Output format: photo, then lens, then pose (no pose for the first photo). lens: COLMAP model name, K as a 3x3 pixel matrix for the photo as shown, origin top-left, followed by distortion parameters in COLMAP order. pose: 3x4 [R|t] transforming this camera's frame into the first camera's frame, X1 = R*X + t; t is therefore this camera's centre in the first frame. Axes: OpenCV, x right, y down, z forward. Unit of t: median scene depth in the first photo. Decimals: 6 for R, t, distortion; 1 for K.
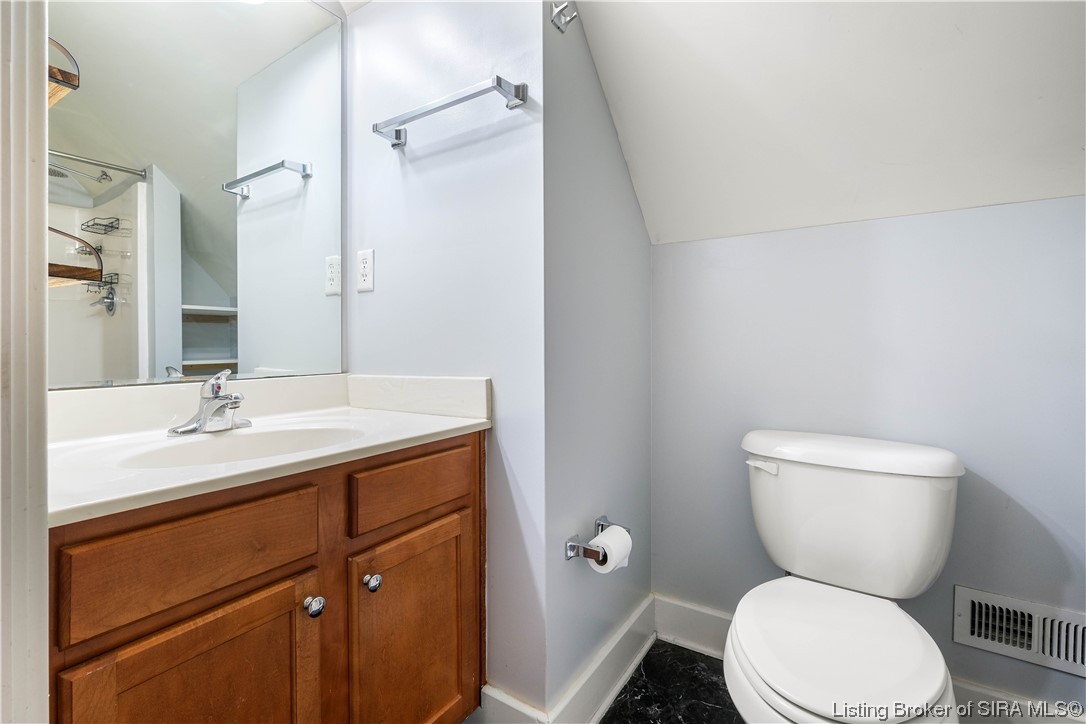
lens RADIAL K [[489.0, 0, 541.6], [0, 489.0, 346.9], [0, 0, 1]] dist [-0.004702, -0.000158]
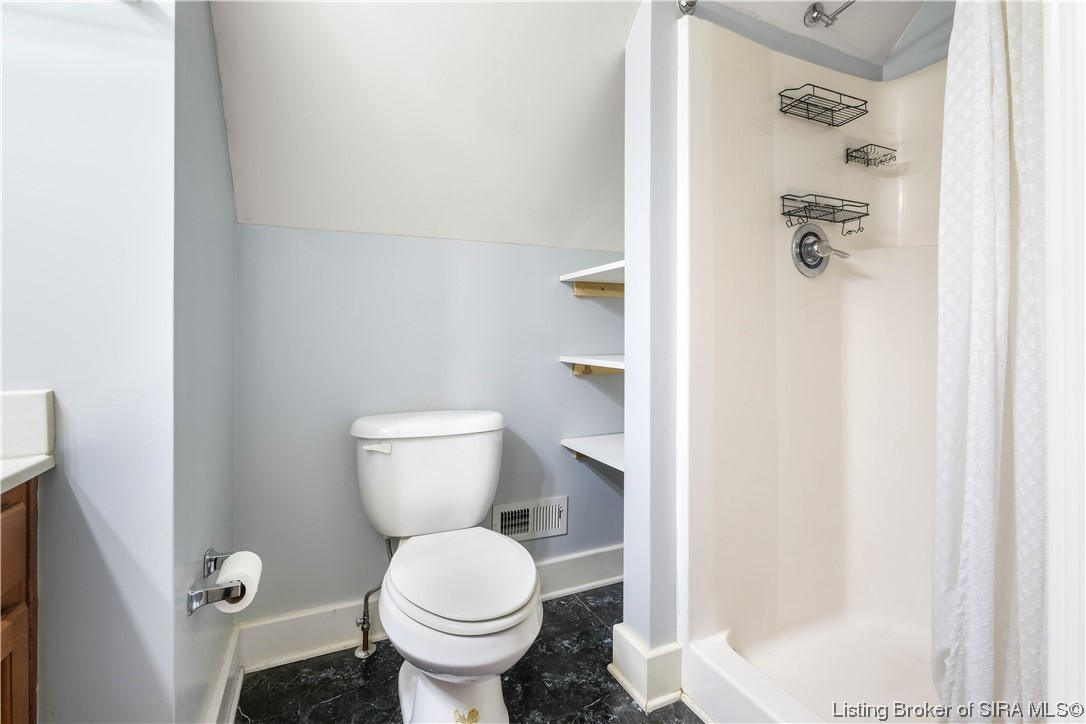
lens RADIAL K [[492.5, 0, 542.1], [0, 492.5, 337.4], [0, 0, 1]] dist [0.001268, -0.000179]
pose [[0.531549, -0.001104, 0.847027, -0.310332], [0.003899, 0.999992, -0.001144, -0.002395], [-0.847019, 0.003911, 0.531549, 0.108745]]
